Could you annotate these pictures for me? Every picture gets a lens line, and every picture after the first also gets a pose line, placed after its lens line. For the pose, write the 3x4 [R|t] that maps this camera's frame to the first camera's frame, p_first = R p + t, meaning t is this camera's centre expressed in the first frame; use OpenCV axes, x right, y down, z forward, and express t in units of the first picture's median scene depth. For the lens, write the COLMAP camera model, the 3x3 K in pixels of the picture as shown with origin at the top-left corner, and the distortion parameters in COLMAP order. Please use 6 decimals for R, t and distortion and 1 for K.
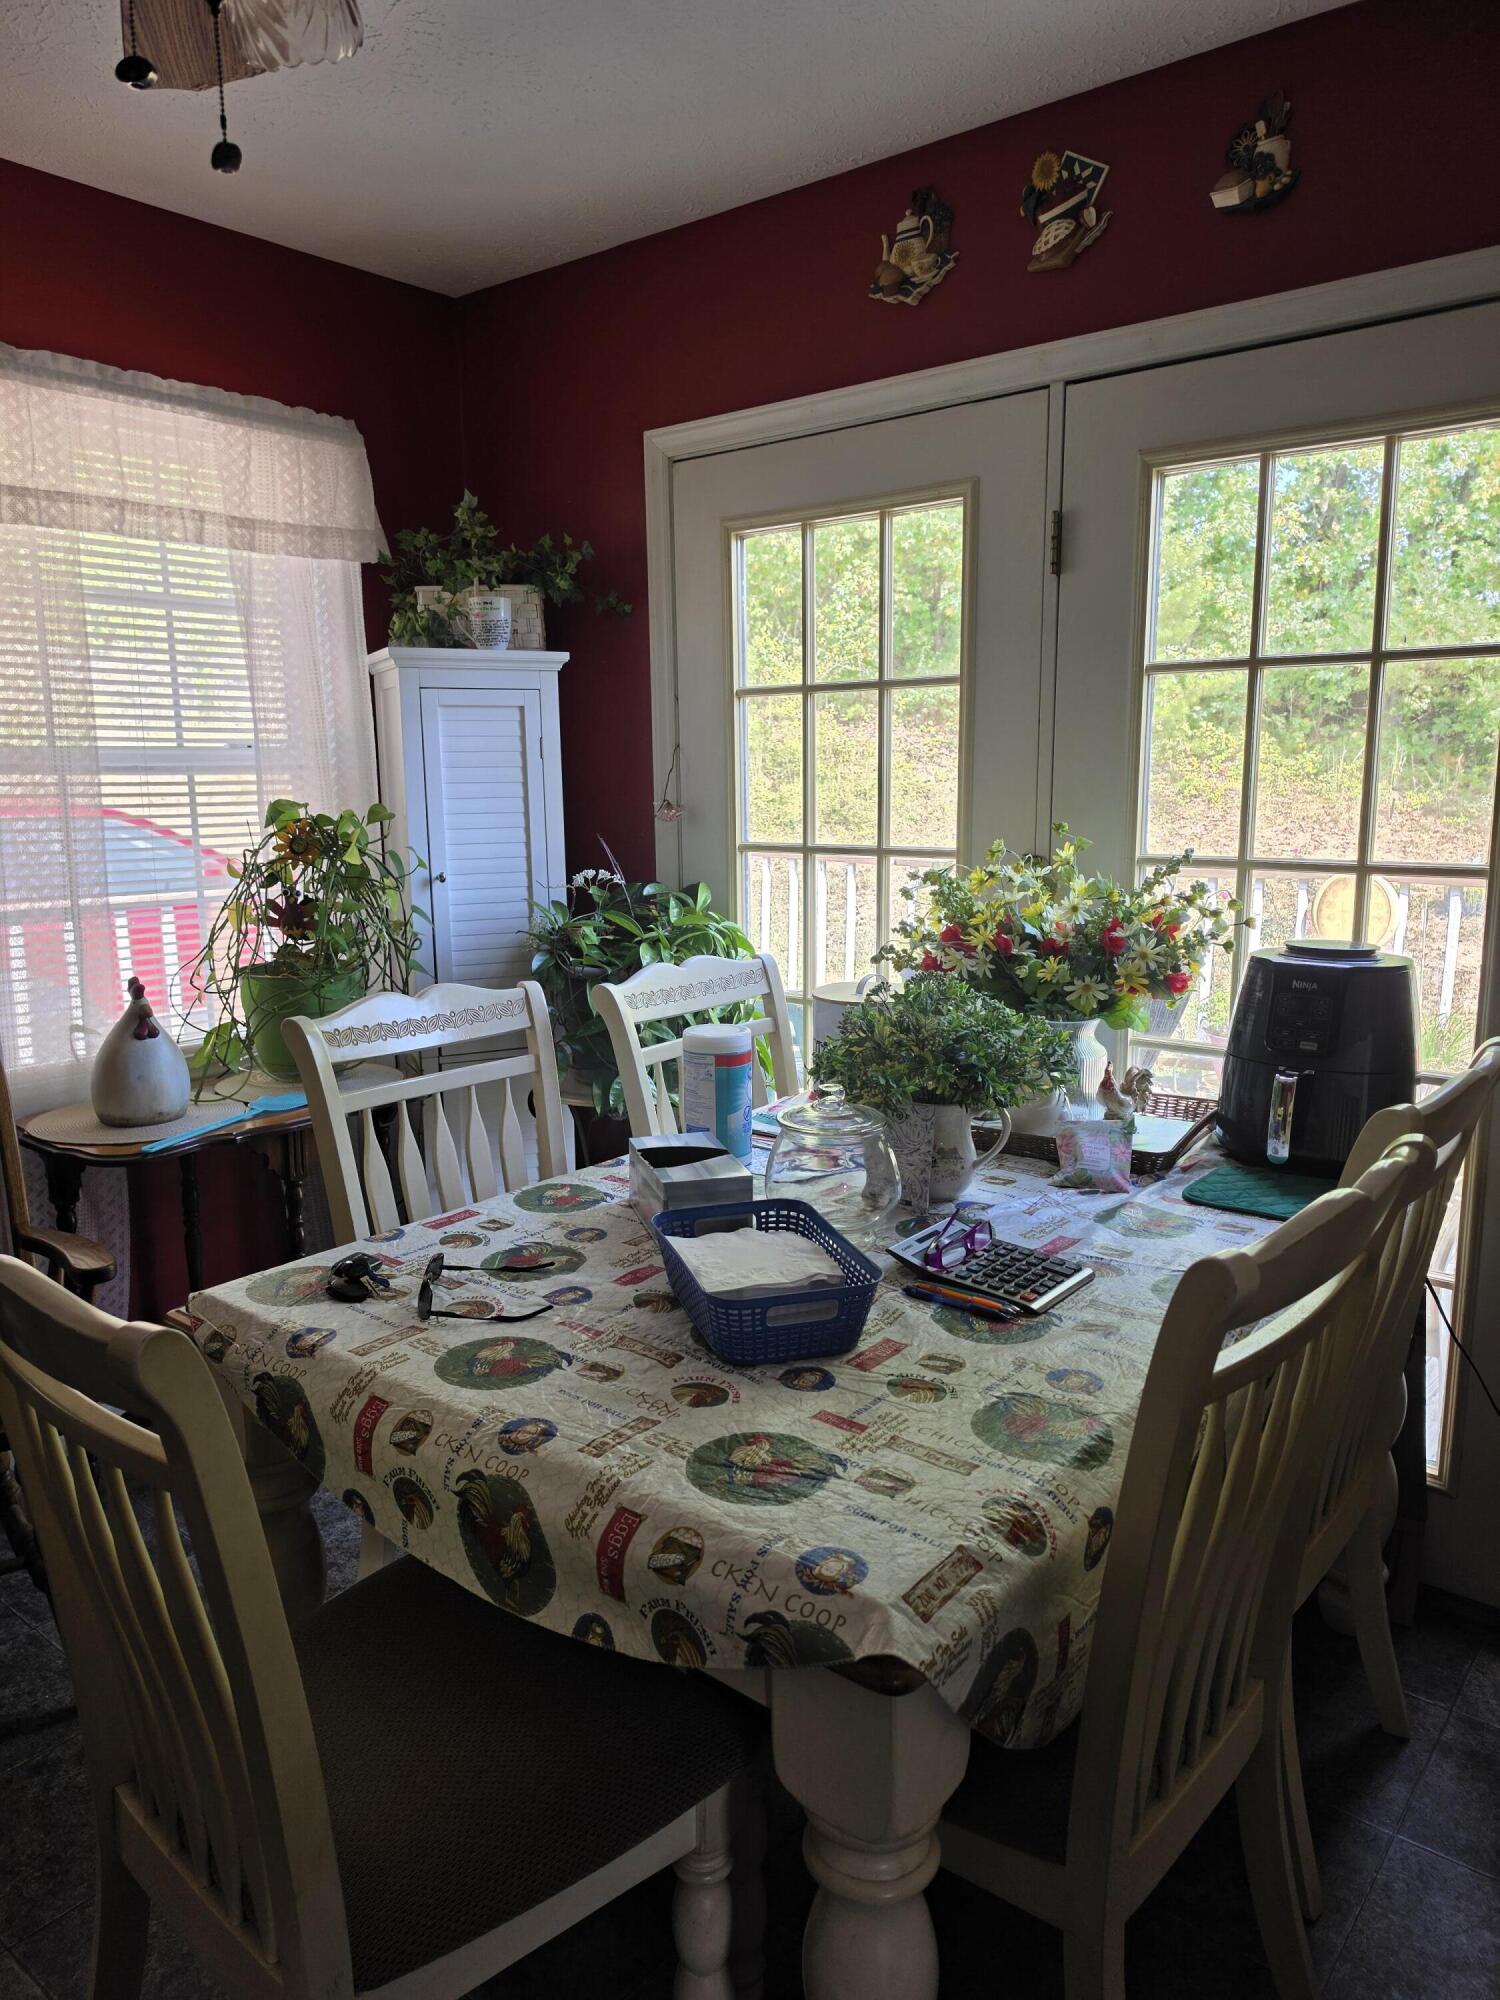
lens RADIAL K [[1371.0, 0, 748.5], [0, 1371.0, 1007.4], [0, 0, 1]] dist [0.070205, -0.083613]
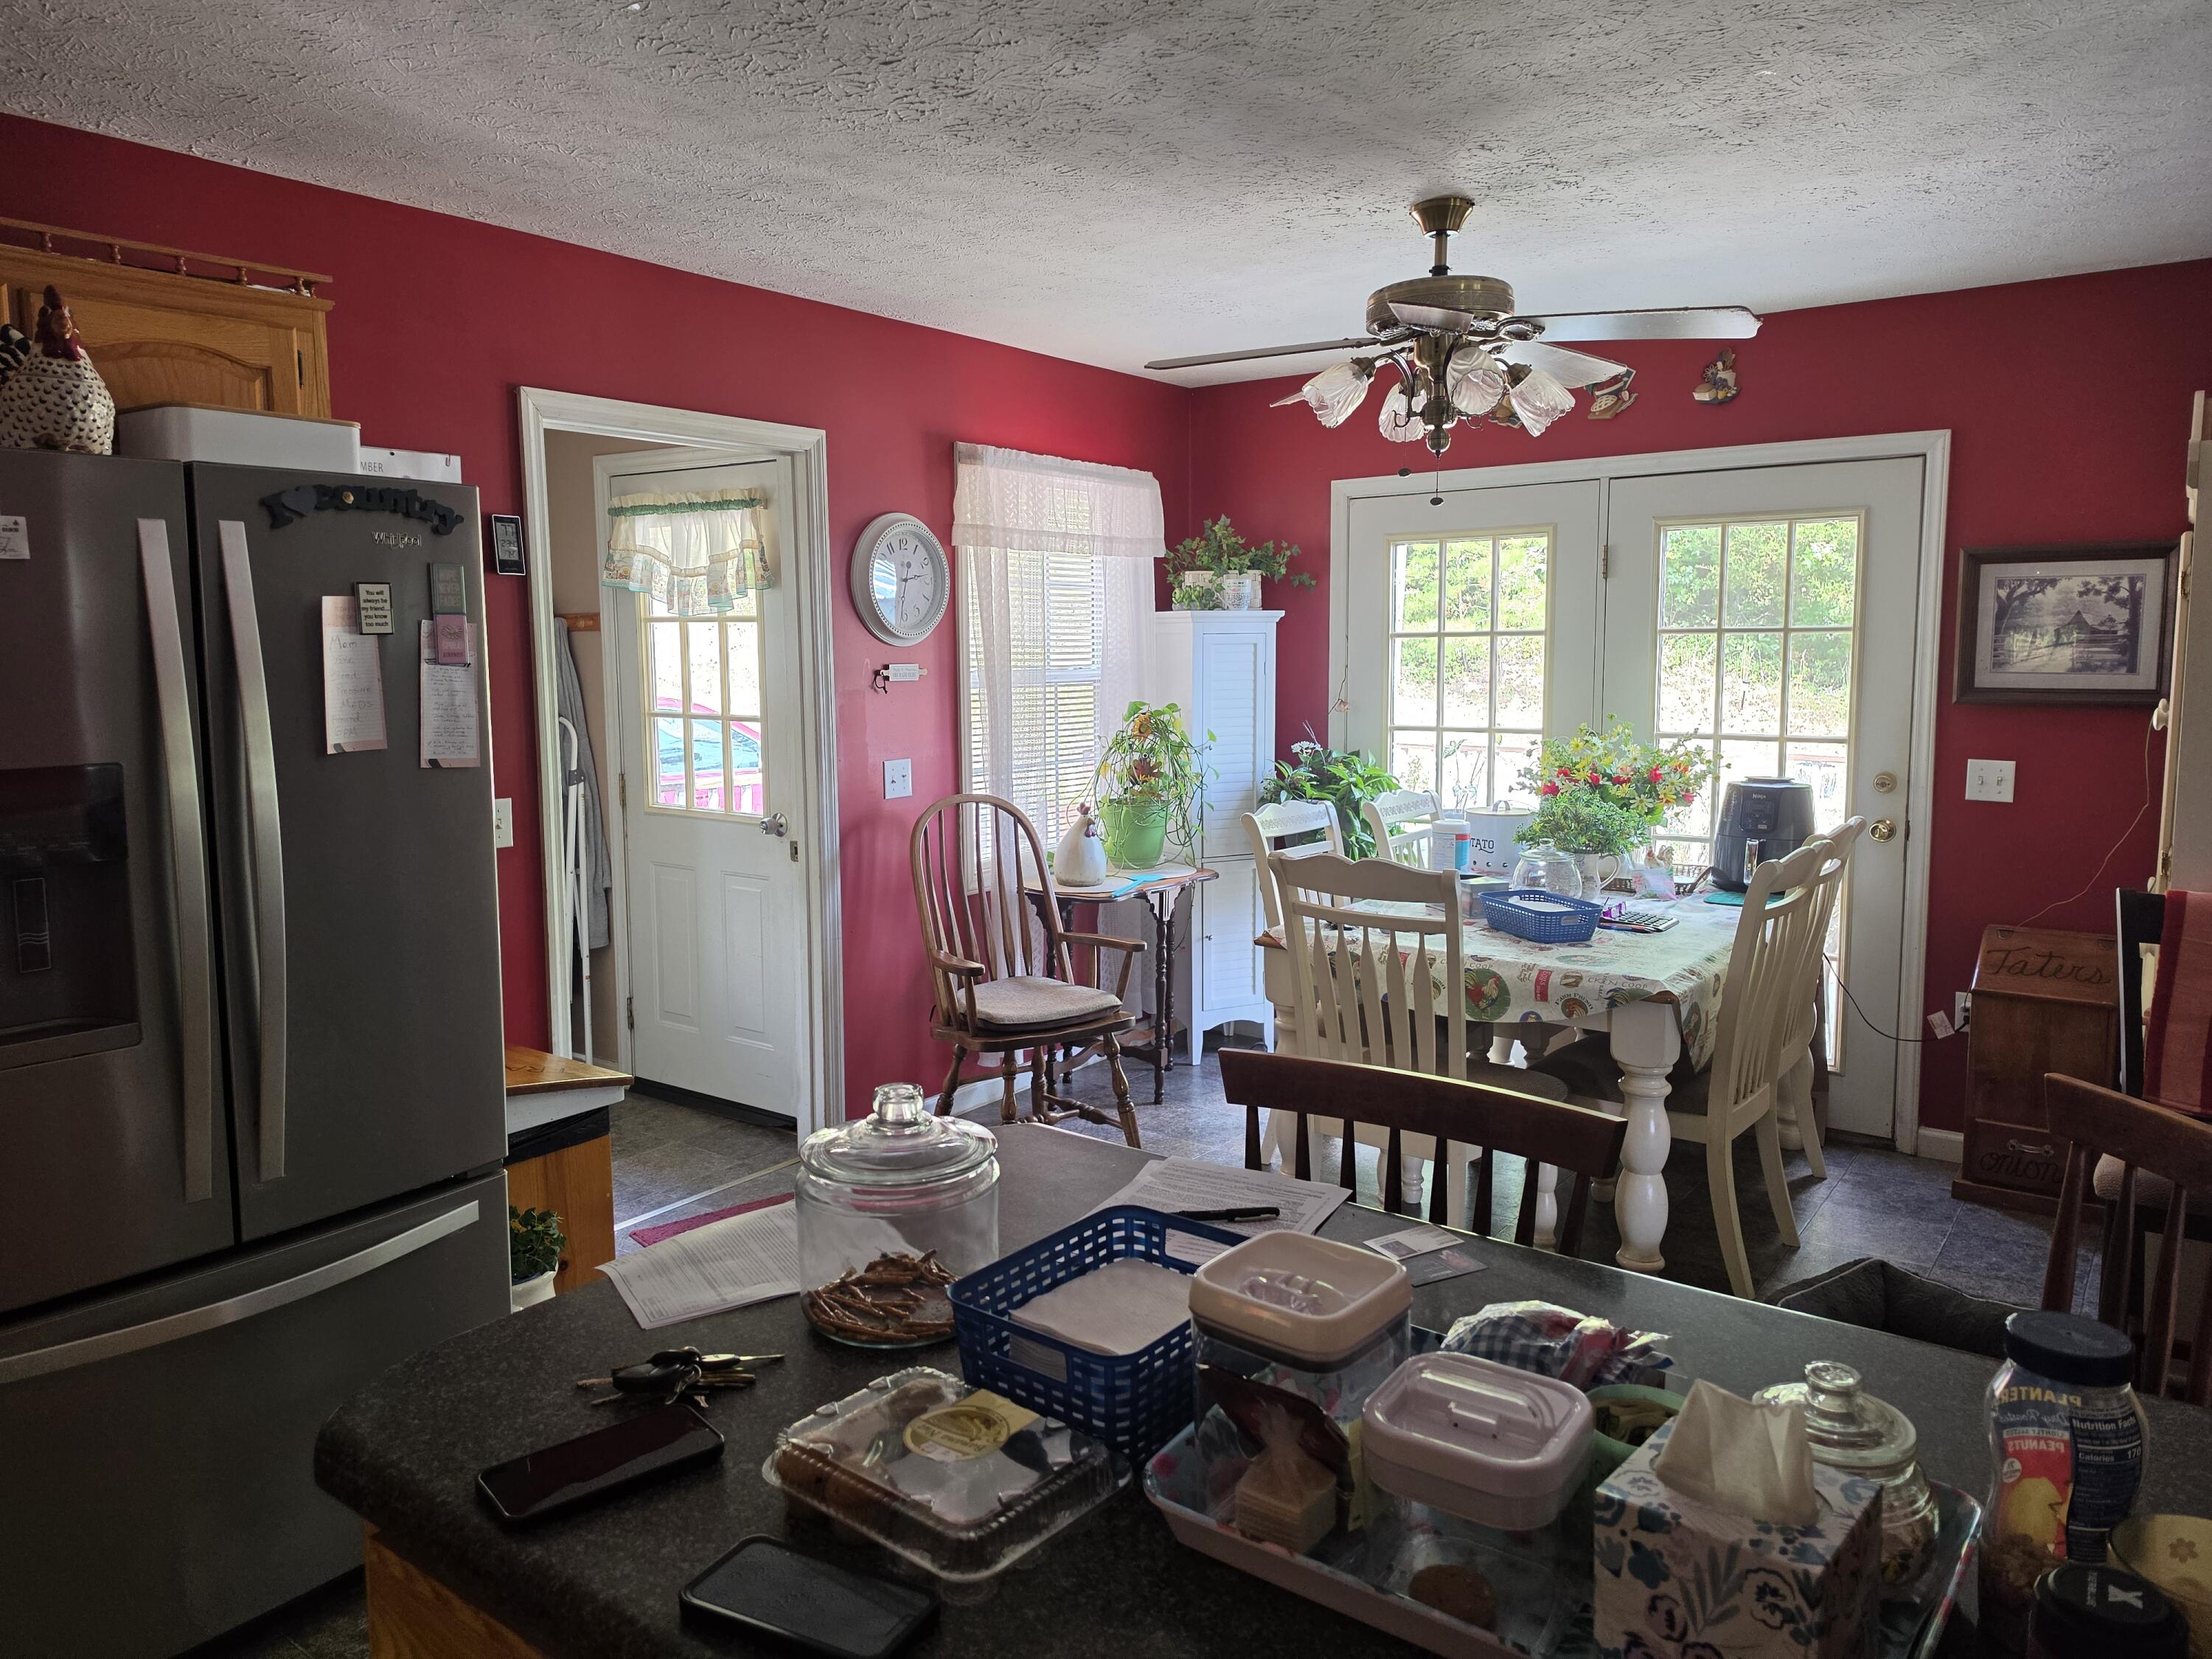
lens RADIAL K [[1516.3, 0, 1079.6], [0, 1516.3, 809.3], [0, 0, 1]] dist [0.070205, -0.083613]
pose [[0.999418, -0.001956, 0.034063, -0.512159], [0.004298, 0.997620, -0.068820, 0.118577], [-0.033847, 0.068927, 0.997047, -0.913986]]
